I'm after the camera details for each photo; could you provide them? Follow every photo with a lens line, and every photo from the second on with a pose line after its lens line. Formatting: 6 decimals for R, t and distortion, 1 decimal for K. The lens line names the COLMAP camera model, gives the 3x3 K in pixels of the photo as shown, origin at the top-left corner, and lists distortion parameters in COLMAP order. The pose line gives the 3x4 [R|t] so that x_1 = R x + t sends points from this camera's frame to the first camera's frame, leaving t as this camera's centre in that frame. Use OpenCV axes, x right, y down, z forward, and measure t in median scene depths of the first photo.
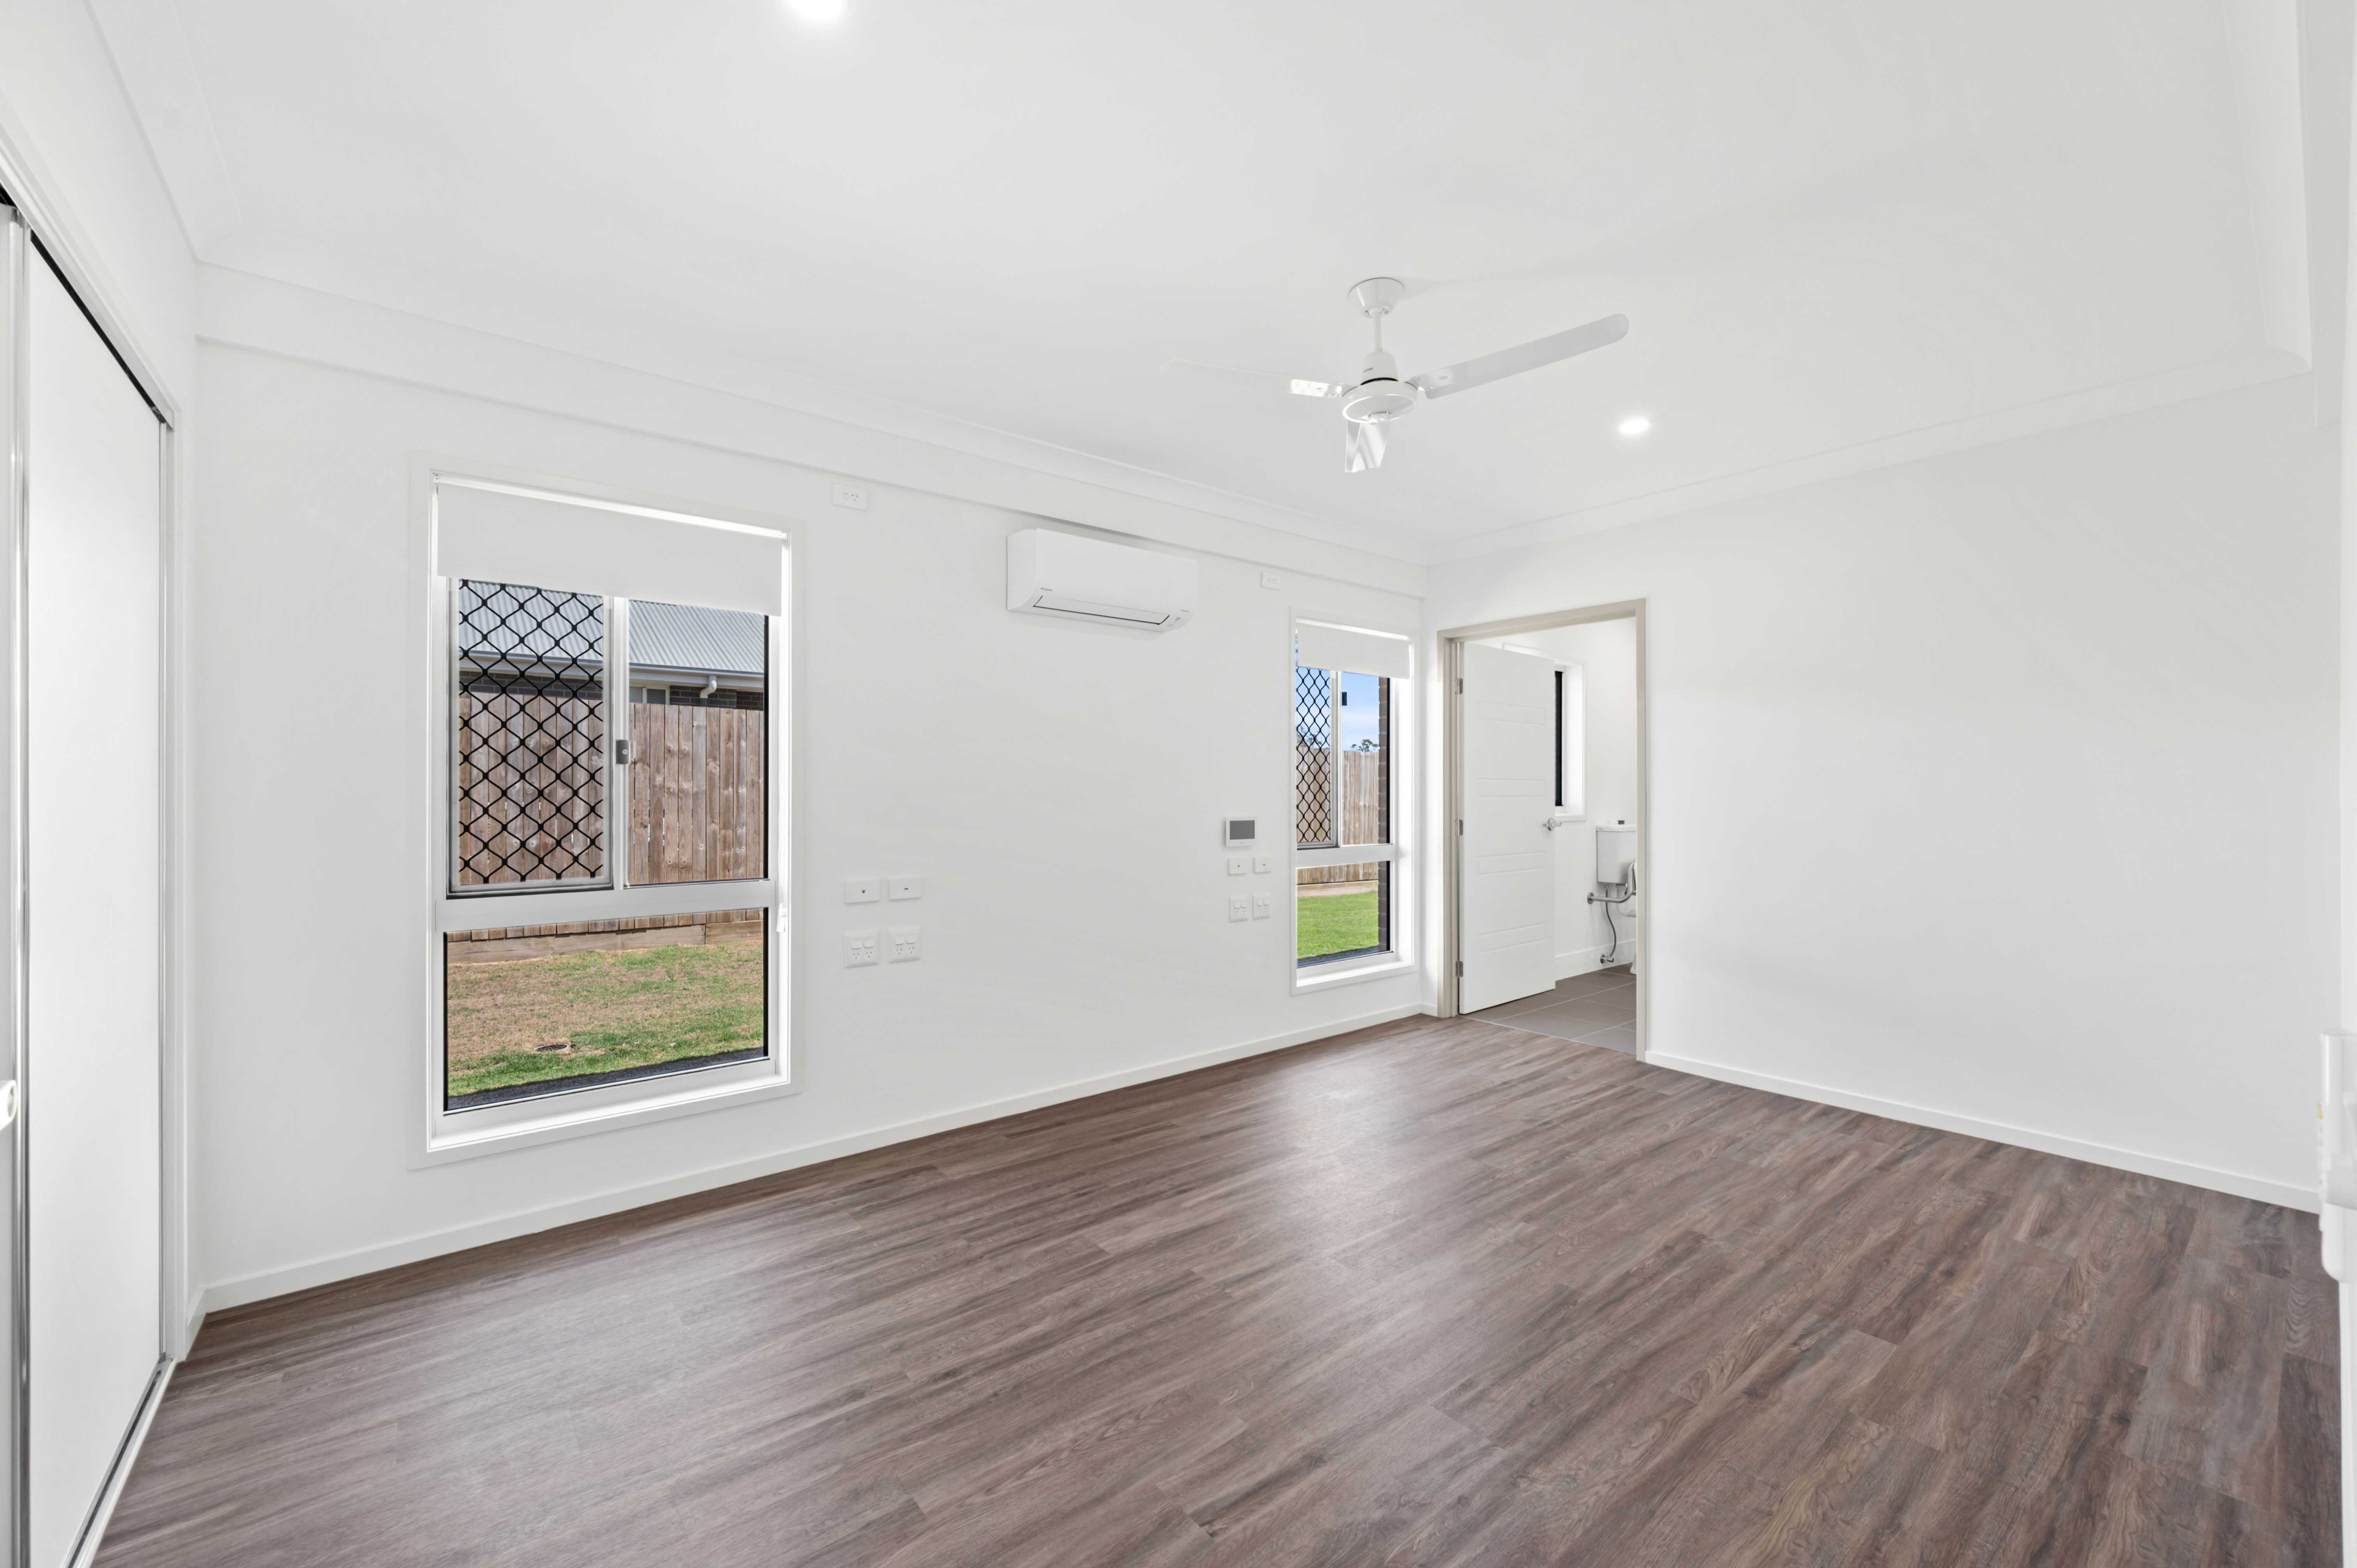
lens RADIAL K [[937.5, 0, 1178.5], [0, 937.5, 784.0], [0, 0, 1]] dist [-0.000450, 0.000096]
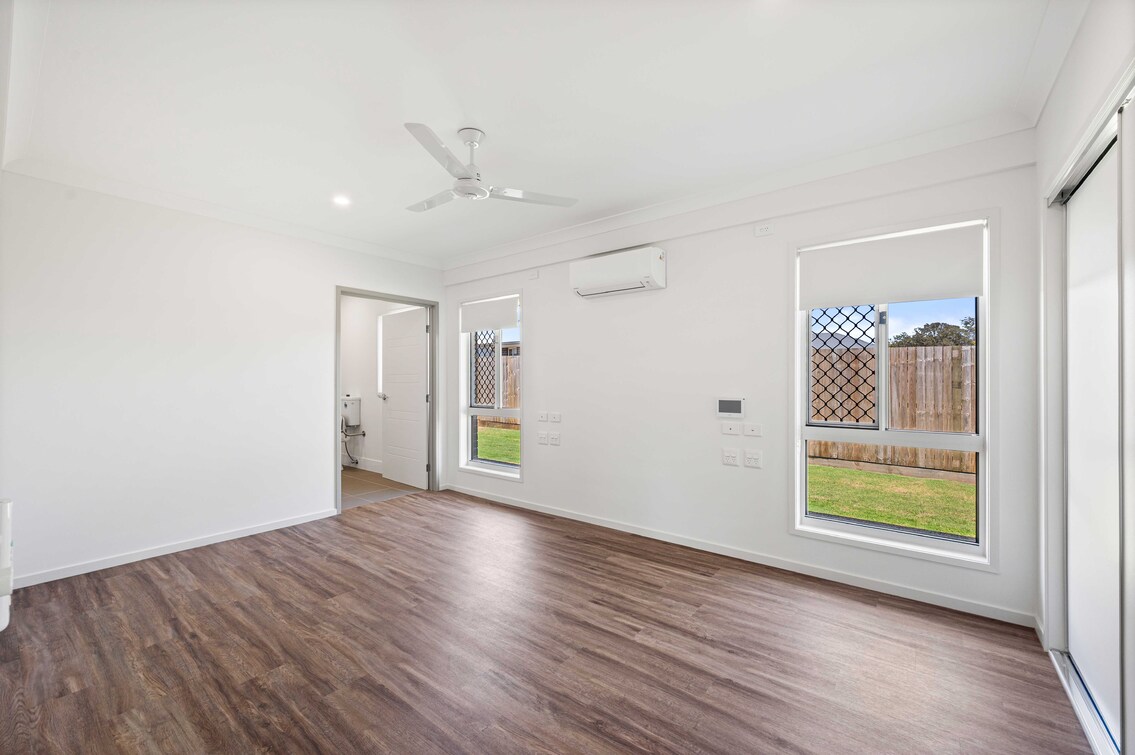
lens RADIAL K [[454.9, 0, 574.2], [0, 454.9, 372.7], [0, 0, 1]] dist [-0.000952, -0.000087]
pose [[0.238417, -0.011237, -0.971098, 0.189599], [0.002349, 0.999937, -0.010994, 0.000549], [0.971160, 0.000340, 0.238429, 0.150433]]
